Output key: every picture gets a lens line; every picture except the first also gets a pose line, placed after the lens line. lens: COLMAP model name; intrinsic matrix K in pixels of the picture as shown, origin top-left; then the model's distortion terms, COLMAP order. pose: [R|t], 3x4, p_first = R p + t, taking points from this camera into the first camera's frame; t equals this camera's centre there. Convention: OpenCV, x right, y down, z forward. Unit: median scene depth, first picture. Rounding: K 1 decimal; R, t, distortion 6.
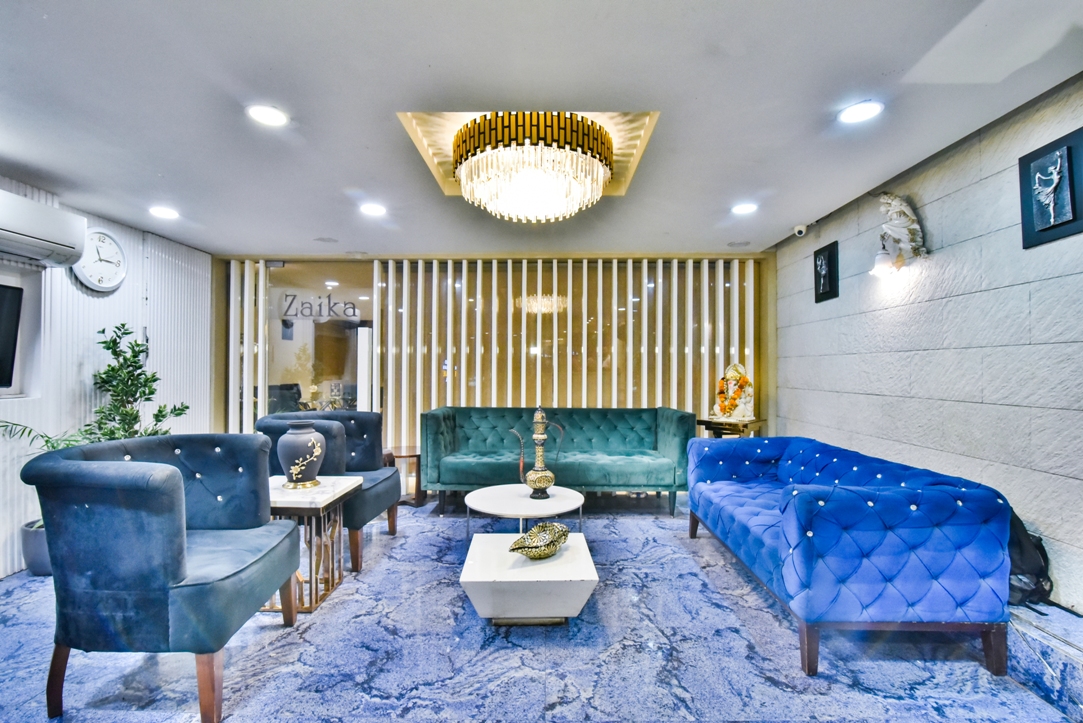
lens RADIAL K [[495.6, 0, 540.6], [0, 495.6, 366.3], [0, 0, 1]] dist [-0.016867, 0.000358]
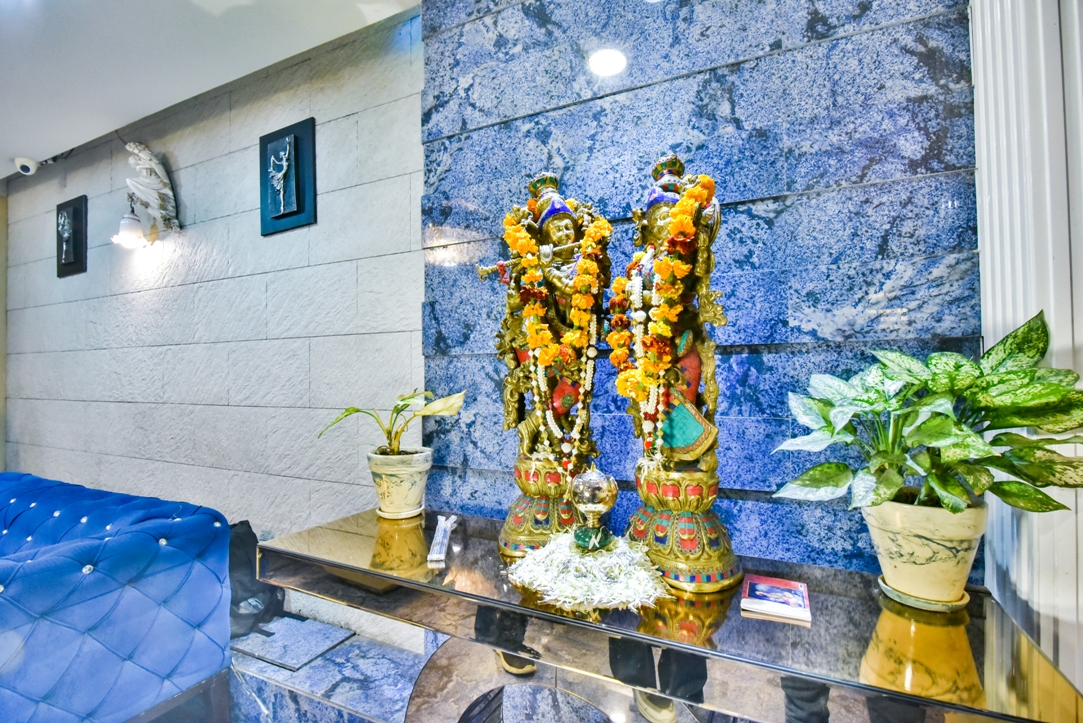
lens RADIAL K [[495.6, 0, 539.3], [0, 495.6, 366.7], [0, 0, 1]] dist [-0.016867, 0.000358]
pose [[0.402652, 0.005469, 0.915337, 0.299175], [0.003735, 0.999964, -0.007617, 0.013420], [-0.915346, 0.006485, 0.402617, 0.124314]]
